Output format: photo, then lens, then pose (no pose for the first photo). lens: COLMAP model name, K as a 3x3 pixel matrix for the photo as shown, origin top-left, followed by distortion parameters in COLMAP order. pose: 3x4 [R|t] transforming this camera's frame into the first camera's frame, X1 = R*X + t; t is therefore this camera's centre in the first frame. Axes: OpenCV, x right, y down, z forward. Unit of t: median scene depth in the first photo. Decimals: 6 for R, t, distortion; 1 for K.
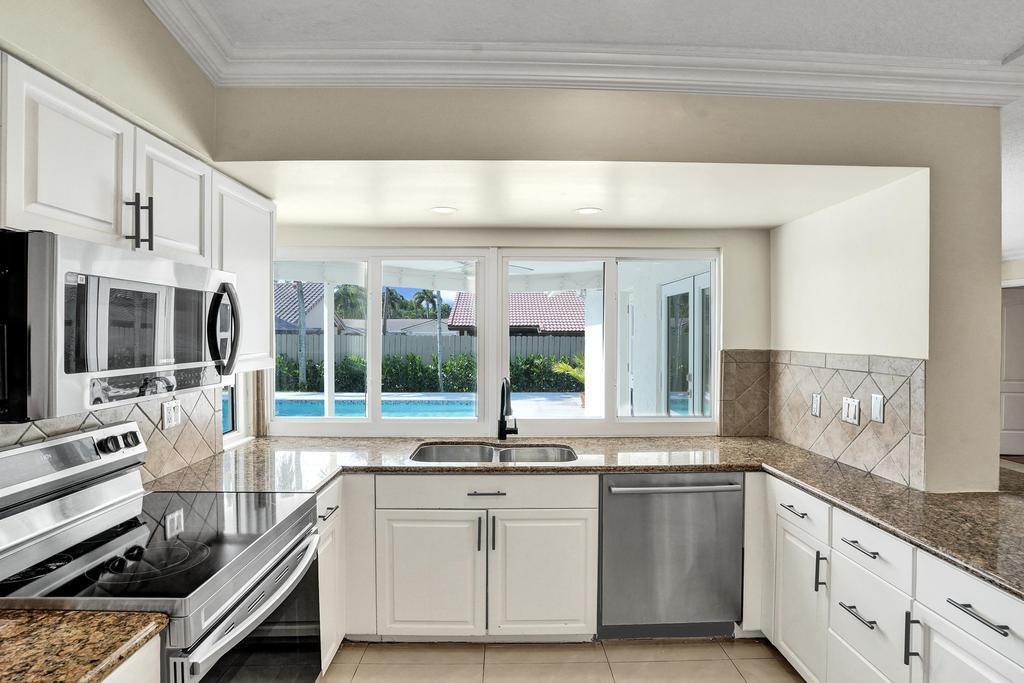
lens RADIAL K [[564.9, 0, 512.5], [0, 564.9, 343.4], [0, 0, 1]] dist [-0.054891, 0.010700]
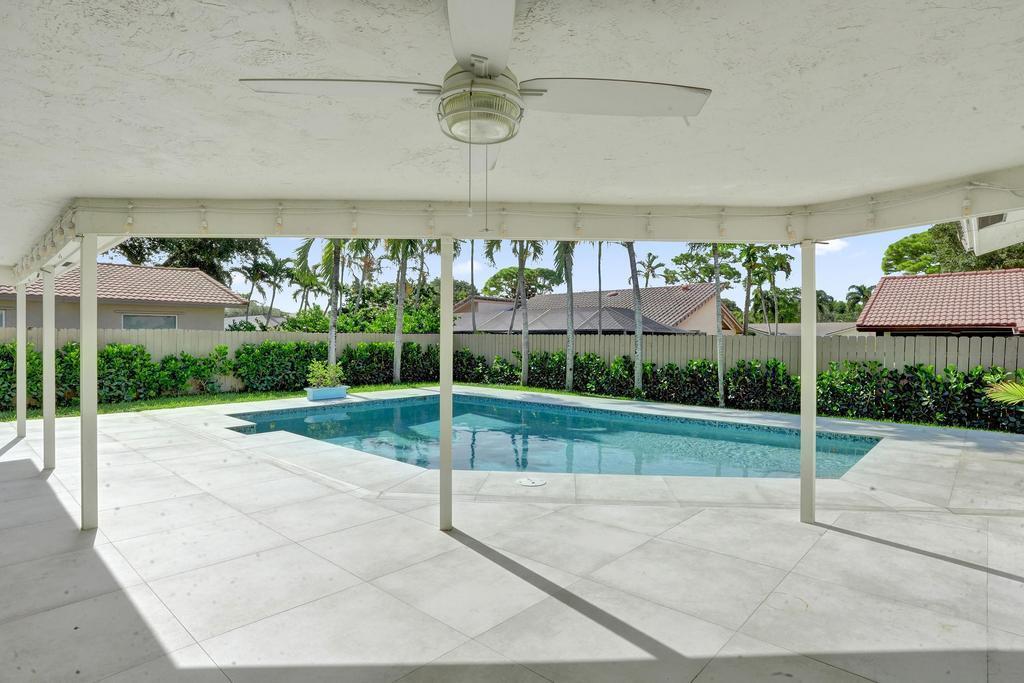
lens RADIAL K [[544.5, 0, 509.9], [0, 544.5, 337.7], [0, 0, 1]] dist [-0.052256, 0.023805]
pose [[0.733858, -0.002829, -0.679296, 0.344827], [-0.012747, 0.999758, -0.017934, 0.044813], [0.679183, 0.021821, 0.733645, 1.602622]]
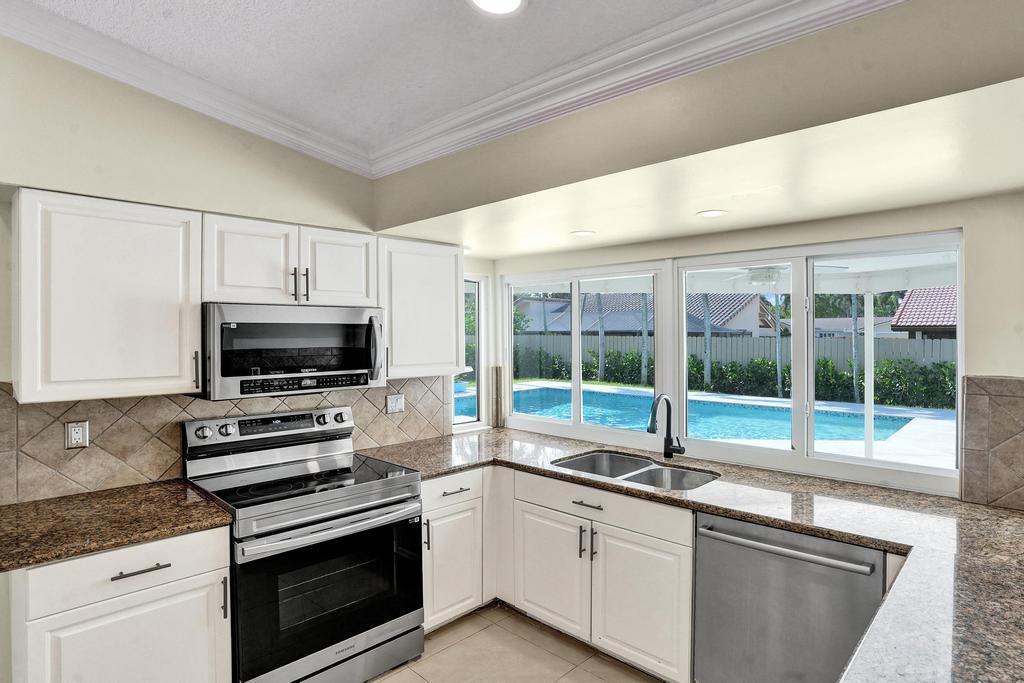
lens RADIAL K [[544.5, 0, 514.5], [0, 544.5, 340.7], [0, 0, 1]] dist [-0.052256, 0.023805]
pose [[0.709325, 0.003096, -0.704875, 0.544319], [-0.006658, 0.999975, -0.002308, -0.032036], [0.704850, 0.006330, 0.709328, 0.186119]]
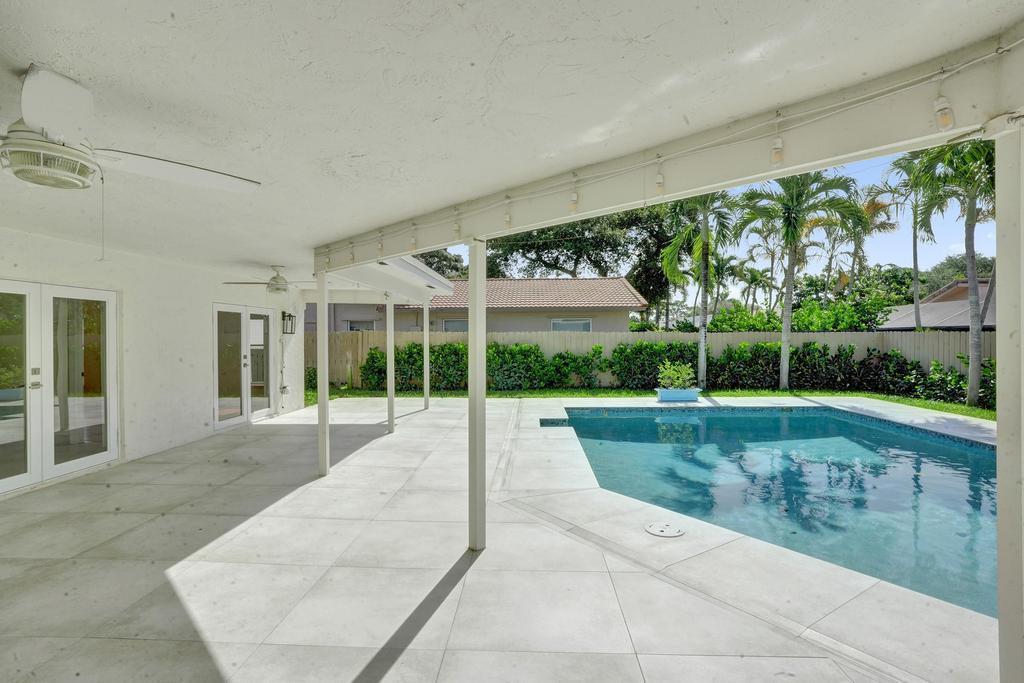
lens RADIAL K [[544.5, 0, 506.4], [0, 544.5, 338.1], [0, 0, 1]] dist [-0.052256, 0.023805]
pose [[-0.043456, 0.002280, -0.999053, 0.711219], [-0.015881, 0.999869, 0.002973, -0.022517], [0.998929, 0.015995, -0.043414, 2.903414]]
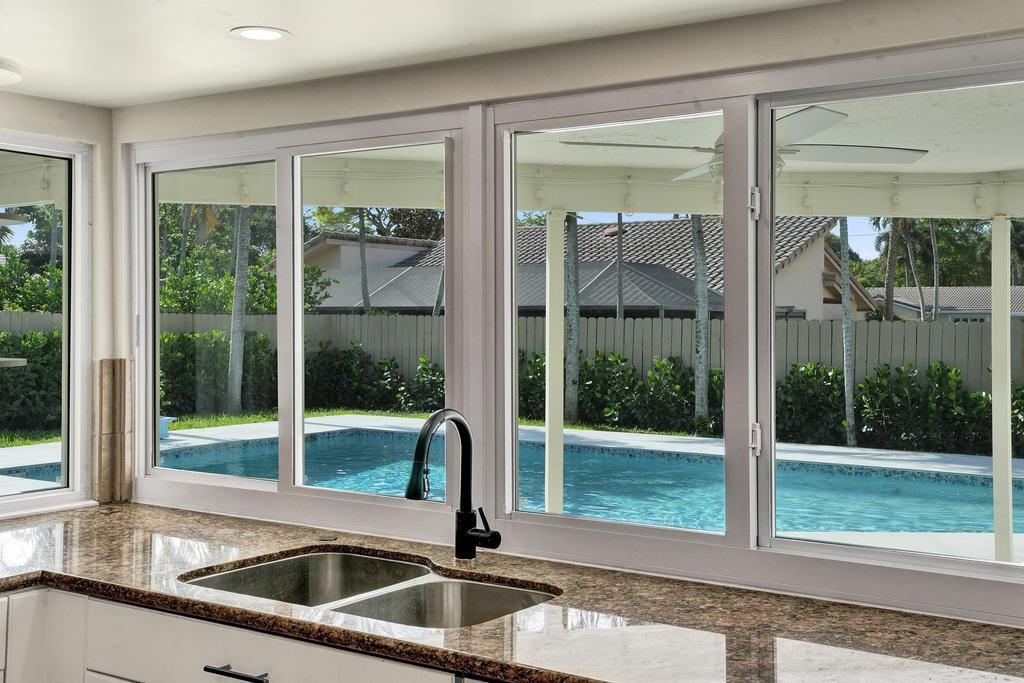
lens RADIAL K [[1187.2, 0, 494.7], [0, 1187.2, 312.2], [0, 0, 1]] dist [0.069217, 0.000000]
pose [[0.804779, -0.004496, -0.593557, 0.638137], [-0.009449, 0.999748, -0.020385, 0.006791], [0.593499, 0.022014, 0.804534, 0.360025]]
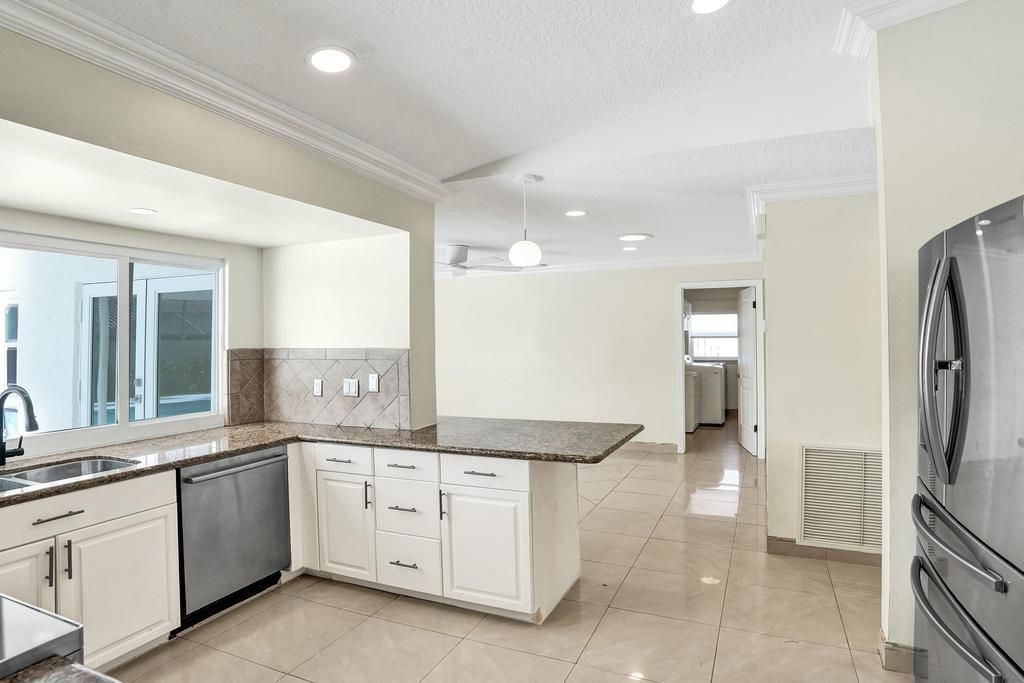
lens RADIAL K [[544.5, 0, 518.8], [0, 544.5, 332.0], [0, 0, 1]] dist [-0.052256, 0.023805]
pose [[0.430080, 0.007959, 0.902756, -0.461957], [0.024351, 0.999495, -0.020413, 0.016768], [-0.902462, 0.030763, 0.429669, 0.004819]]
